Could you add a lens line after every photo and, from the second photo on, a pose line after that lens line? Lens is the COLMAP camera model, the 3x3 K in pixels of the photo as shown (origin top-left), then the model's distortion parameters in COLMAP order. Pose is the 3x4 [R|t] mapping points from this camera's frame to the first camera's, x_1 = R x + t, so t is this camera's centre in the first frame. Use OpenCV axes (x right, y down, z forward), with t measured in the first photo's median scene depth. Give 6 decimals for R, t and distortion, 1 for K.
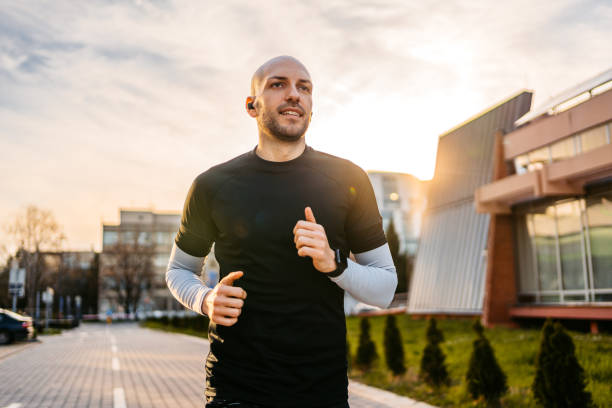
lens RADIAL K [[633.6, 0, 300.9], [0, 633.6, 192.2], [0, 0, 1]] dist [0.049539, 0.000000]
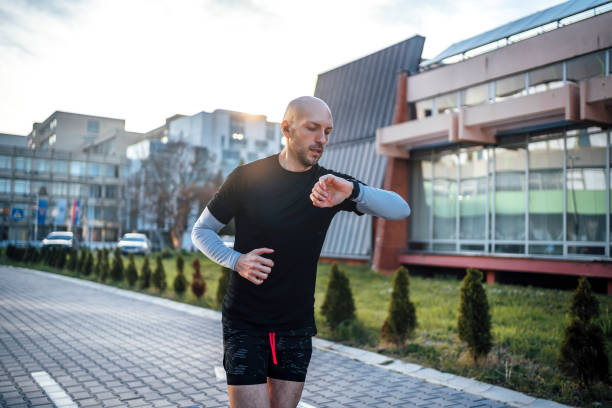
lens RADIAL K [[633.6, 0, 298.6], [0, 633.6, 189.5], [0, 0, 1]] dist [0.049539, 0.000000]
pose [[0.963630, 0.067567, 0.258557, -0.081728], [-0.090687, 0.992777, 0.078551, 0.022551], [-0.251382, -0.099142, 0.962797, 0.129116]]
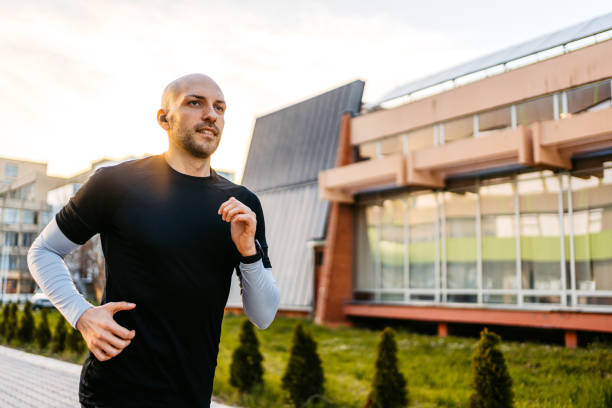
lens RADIAL K [[633.6, 0, 305.0], [0, 633.6, 201.7], [0, 0, 1]] dist [0.049539, 0.000000]
pose [[0.926901, 0.089104, 0.364574, -0.074617], [-0.099794, 0.994952, 0.010545, 0.031623], [-0.361795, -0.046156, 0.931115, 0.193879]]
